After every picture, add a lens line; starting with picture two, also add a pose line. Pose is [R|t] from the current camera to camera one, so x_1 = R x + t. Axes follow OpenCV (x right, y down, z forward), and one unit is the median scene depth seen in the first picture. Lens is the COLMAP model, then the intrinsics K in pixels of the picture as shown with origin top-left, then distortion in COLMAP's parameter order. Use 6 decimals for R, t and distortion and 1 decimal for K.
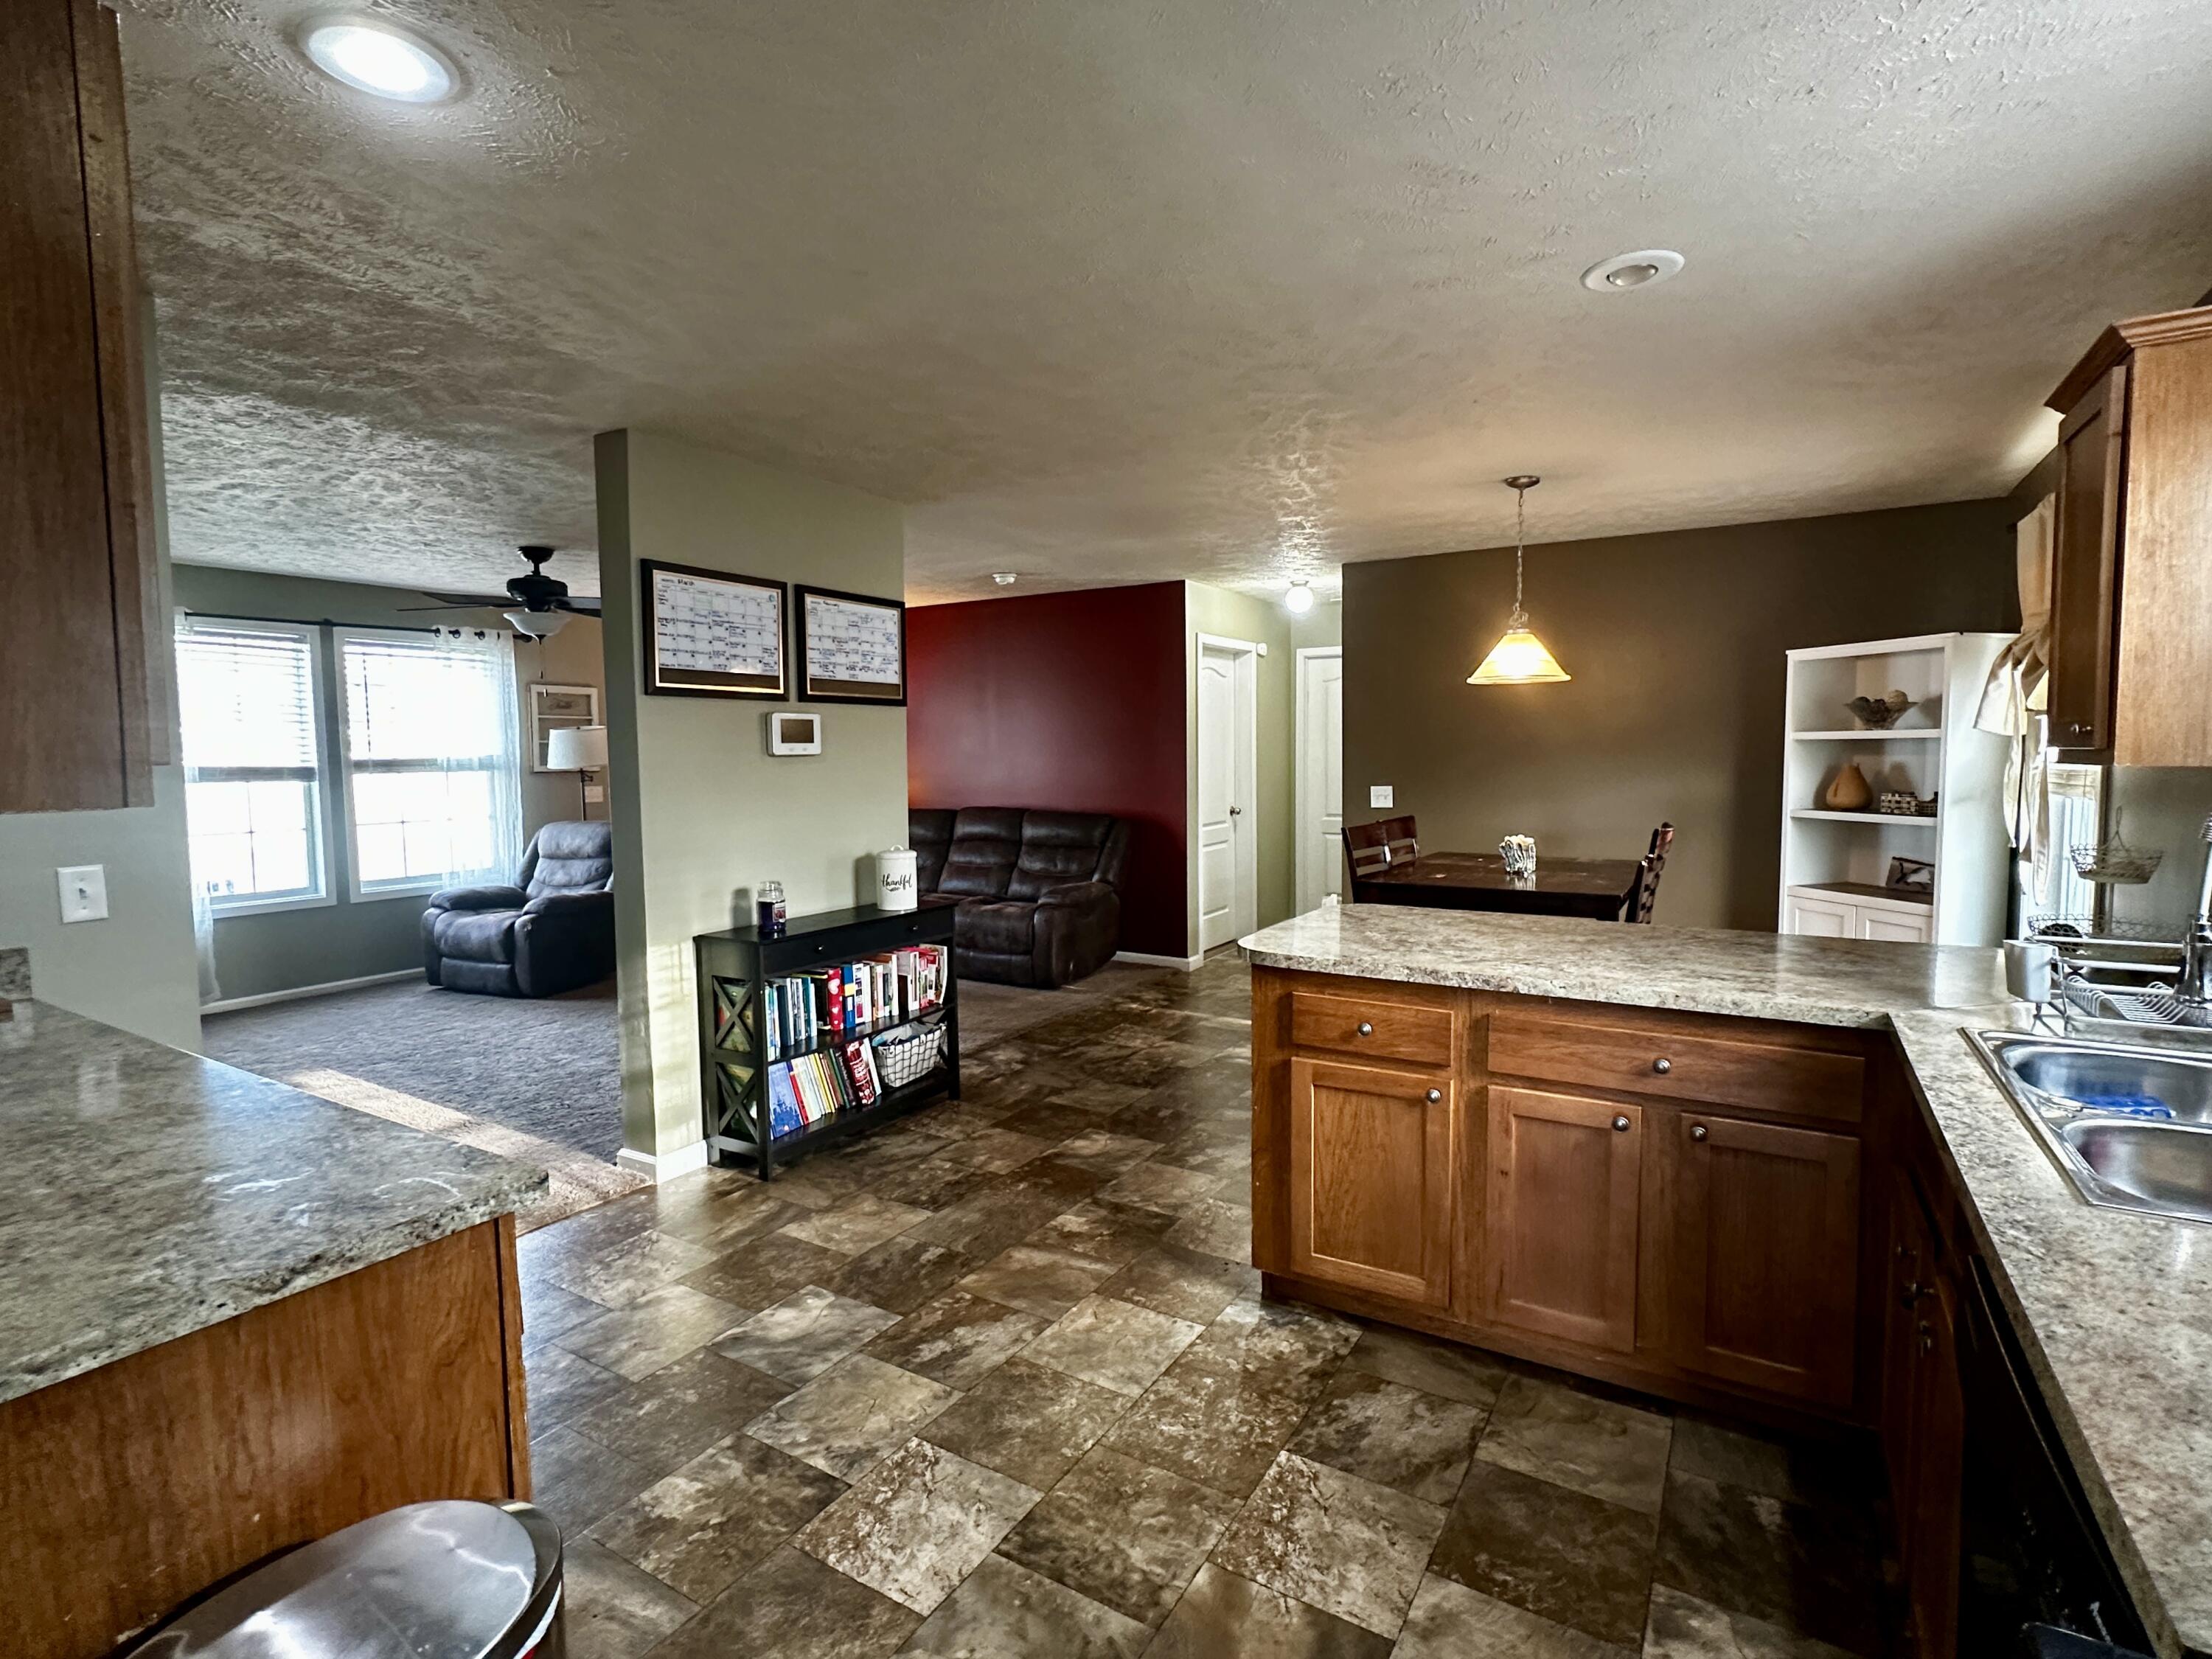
lens RADIAL K [[1077.0, 0, 1108.9], [0, 1077.0, 825.3], [0, 0, 1]] dist [-0.001043, -0.000409]
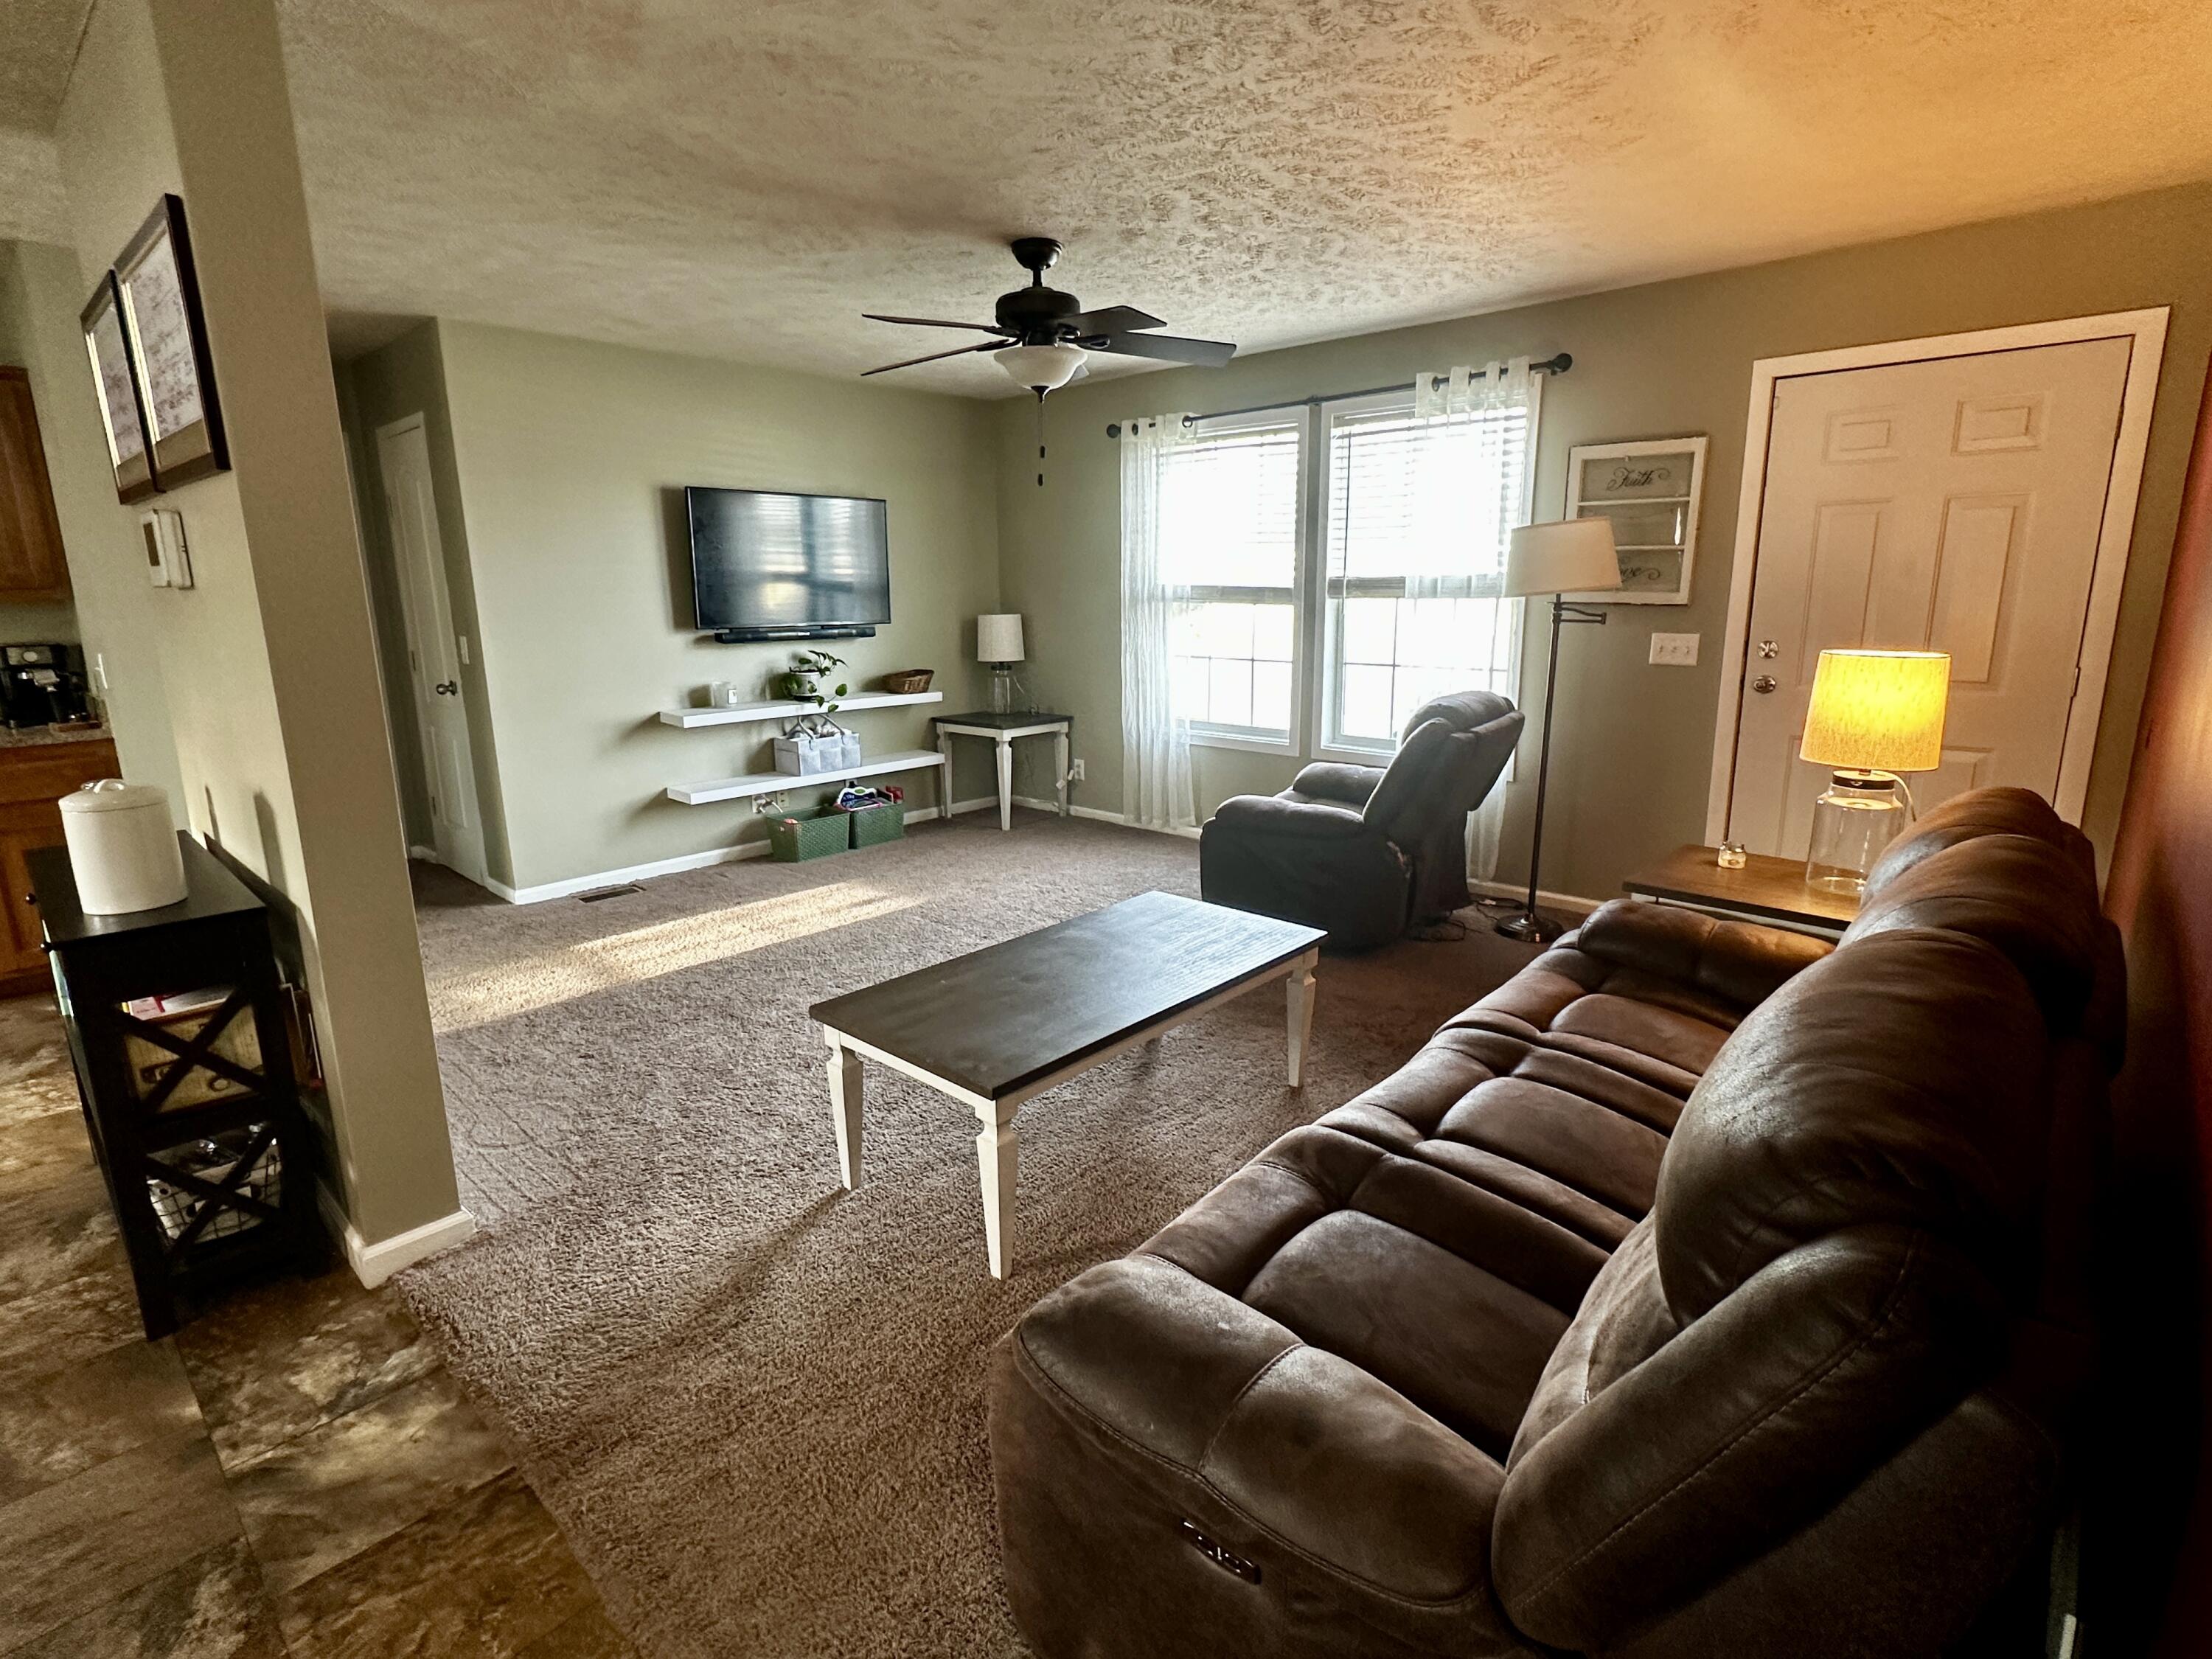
lens RADIAL K [[1077.0, 0, 1122.8], [0, 1077.0, 825.5], [0, 0, 1]] dist [-0.001043, -0.000409]
pose [[-0.188120, 0.230985, -0.954598, 0.171440], [-0.058808, 0.967558, 0.245710, -0.100887], [0.980384, 0.102361, -0.168433, 1.425271]]
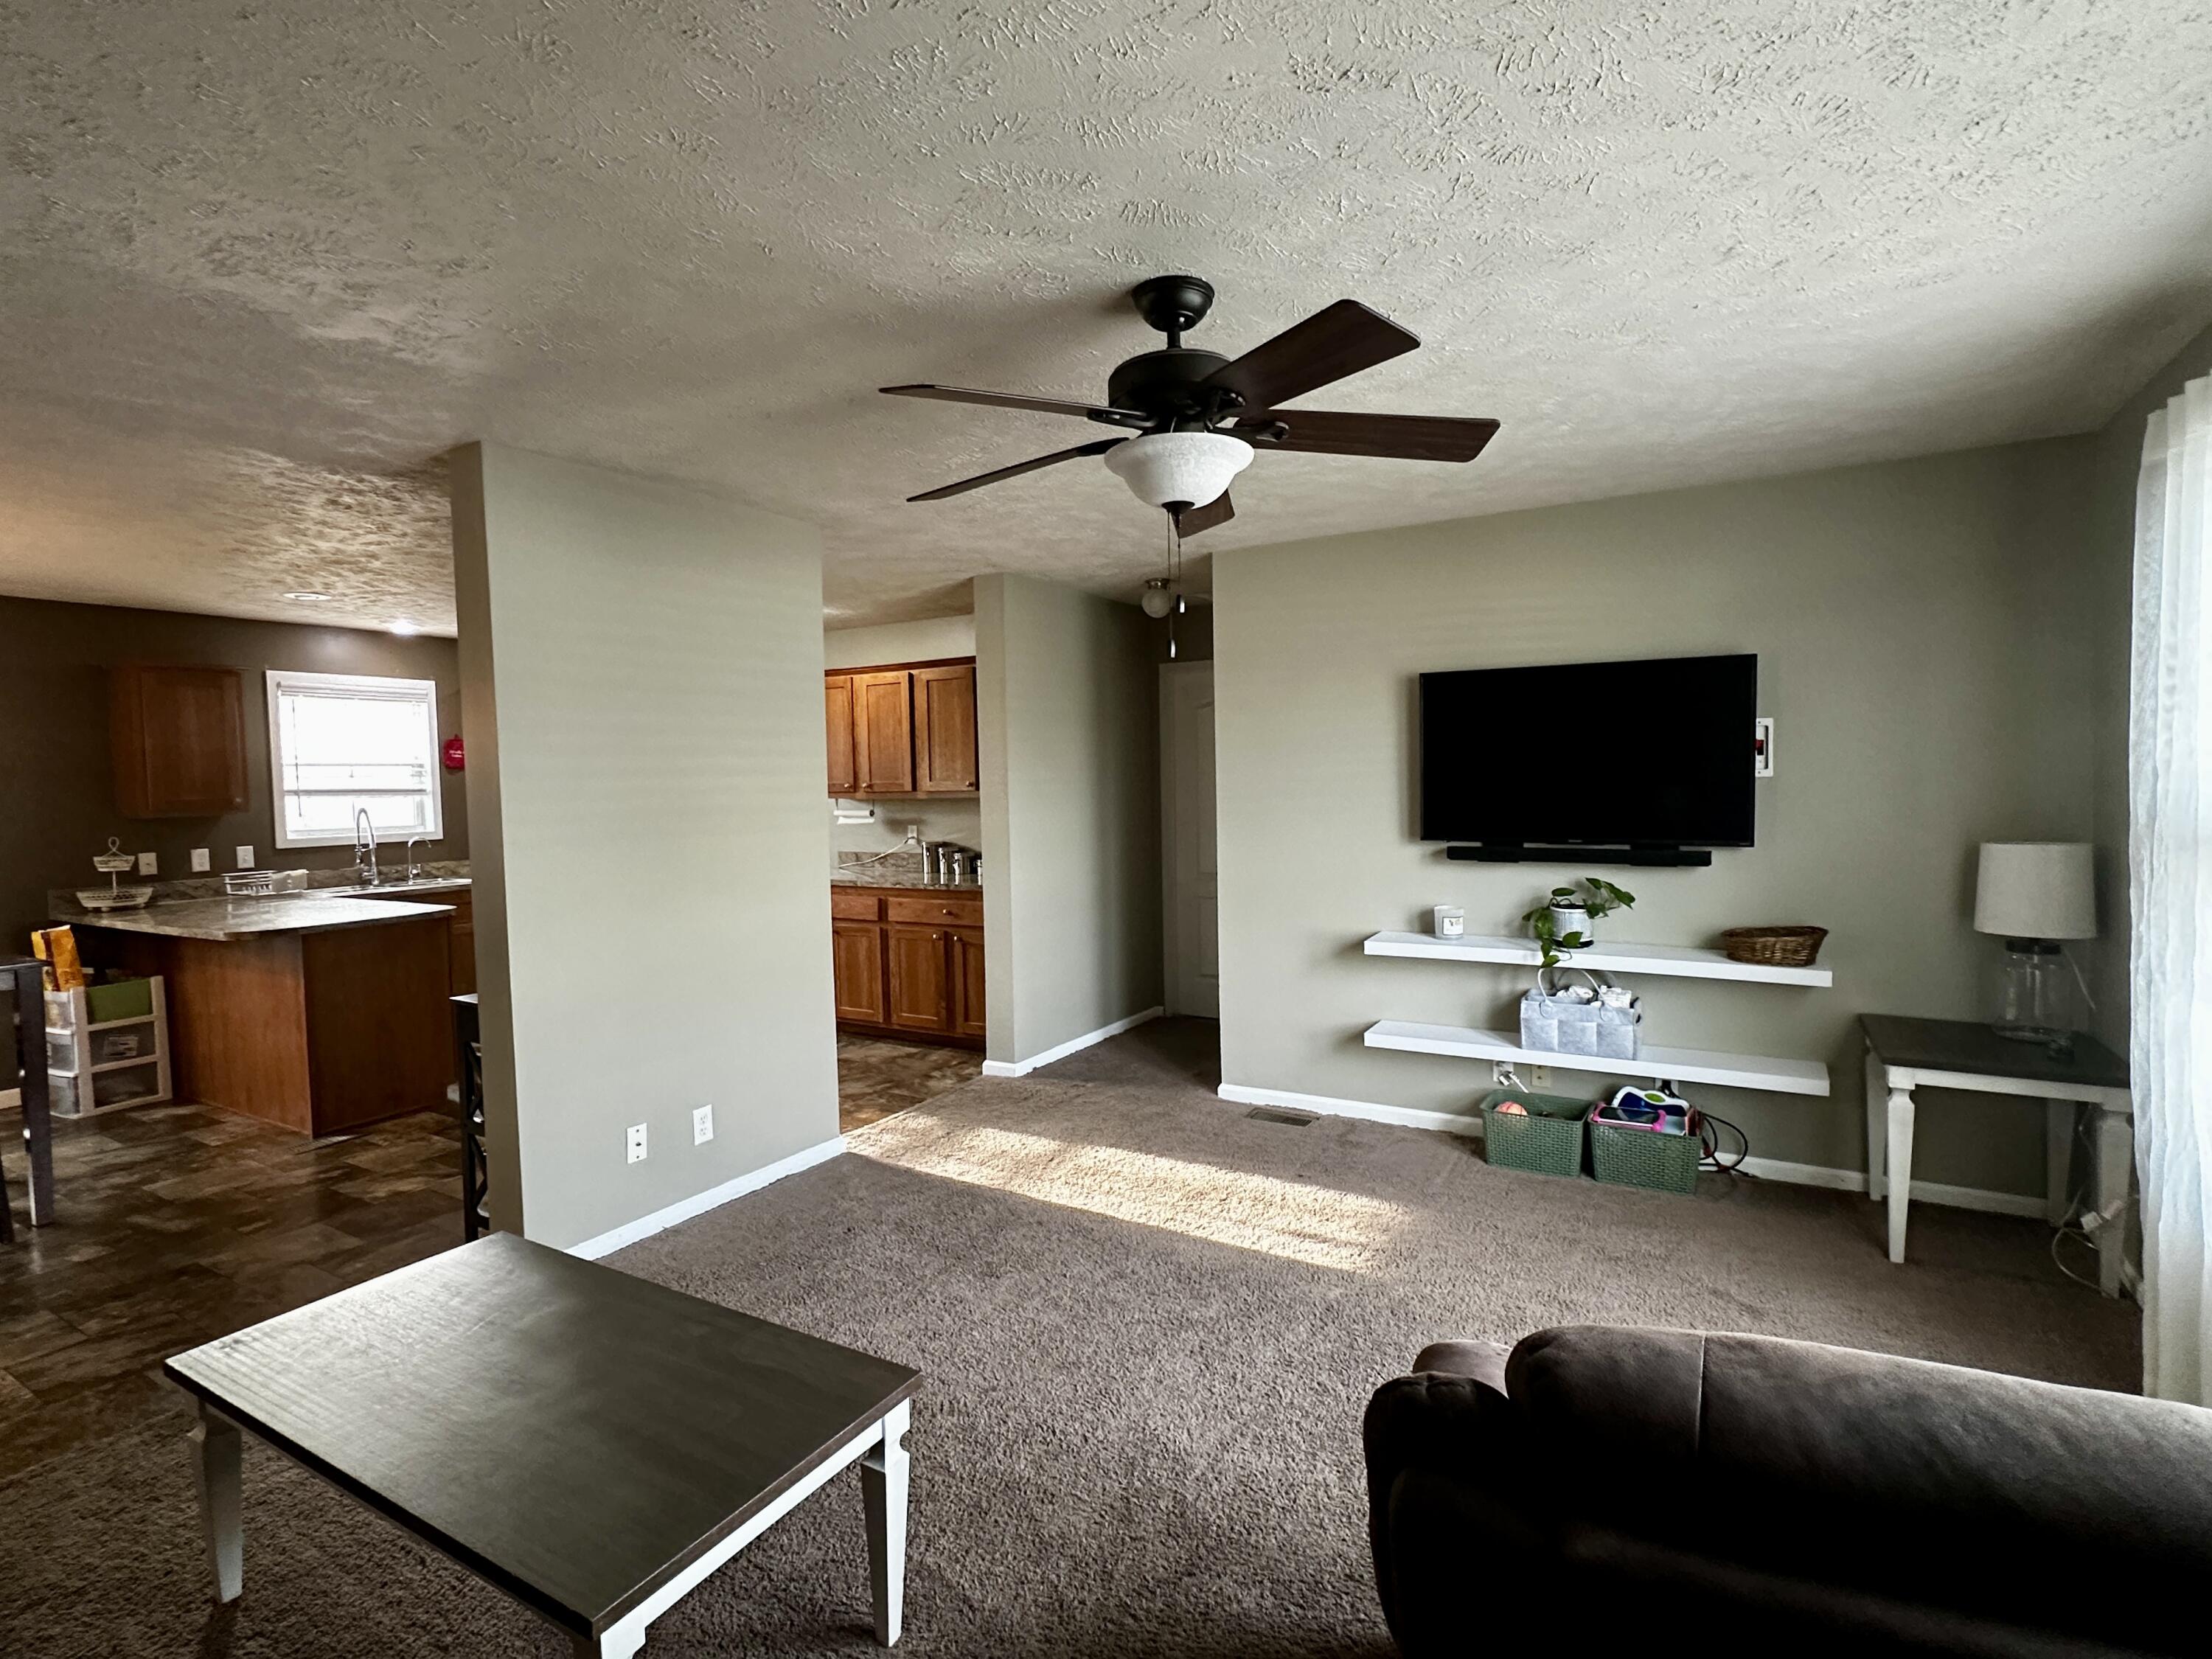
lens RADIAL K [[1077.0, 0, 1106.0], [0, 1077.0, 825.1], [0, 0, 1]] dist [-0.001043, -0.000409]
pose [[-0.999634, 0.025916, -0.007779, -0.905776], [0.024960, 0.994191, 0.104699, -0.117778], [0.010448, 0.104466, -0.994474, 1.809350]]
